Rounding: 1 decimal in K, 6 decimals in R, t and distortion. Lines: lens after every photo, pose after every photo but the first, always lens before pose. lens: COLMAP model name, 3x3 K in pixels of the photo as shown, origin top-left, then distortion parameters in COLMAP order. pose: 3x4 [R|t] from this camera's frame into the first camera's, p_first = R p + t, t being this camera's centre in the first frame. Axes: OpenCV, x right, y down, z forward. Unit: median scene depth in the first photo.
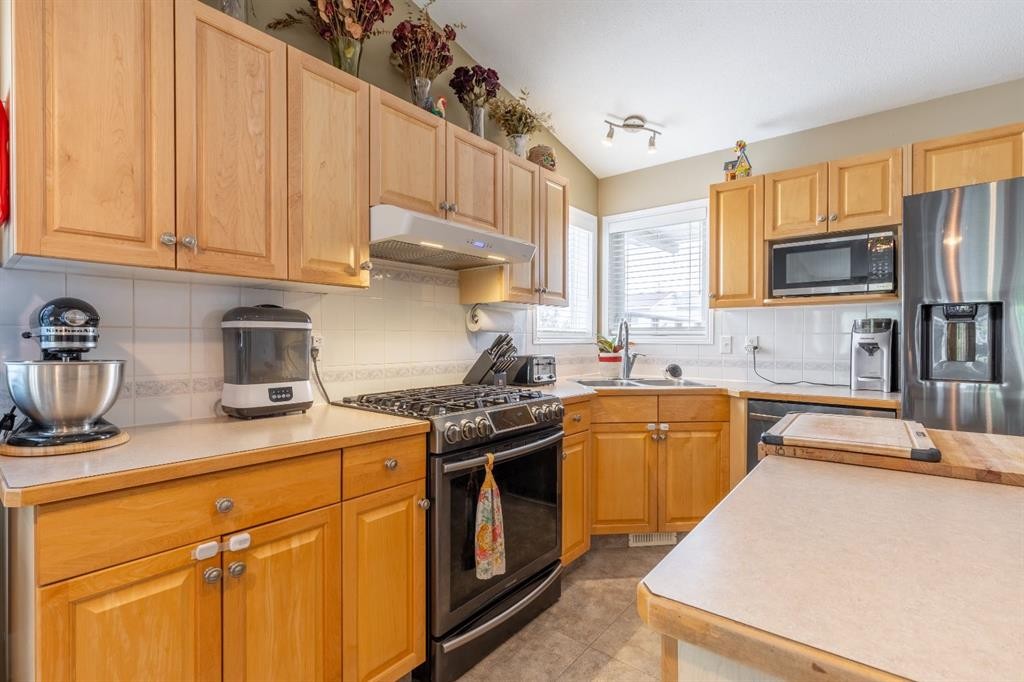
lens RADIAL K [[467.9, 0, 510.6], [0, 467.9, 342.8], [0, 0, 1]] dist [-0.000842, -0.002617]
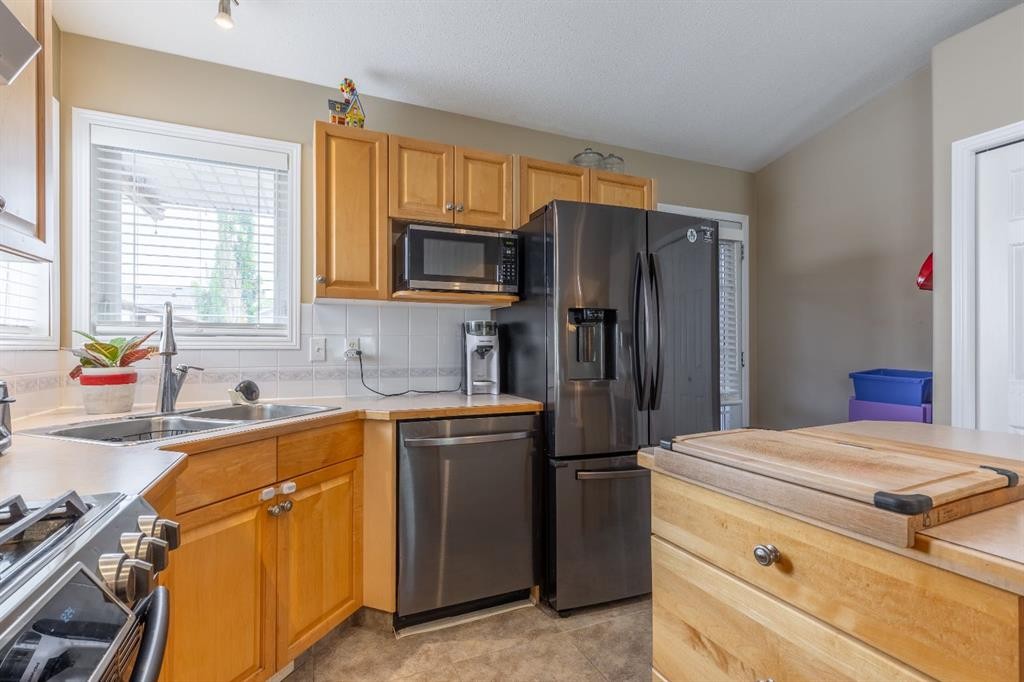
lens RADIAL K [[467.9, 0, 516.9], [0, 467.9, 346.4], [0, 0, 1]] dist [-0.000842, -0.002617]
pose [[0.438314, -0.002600, 0.898818, -0.075014], [0.004898, 0.999988, 0.000504, 0.000844], [-0.898808, 0.004182, 0.438322, 0.457013]]
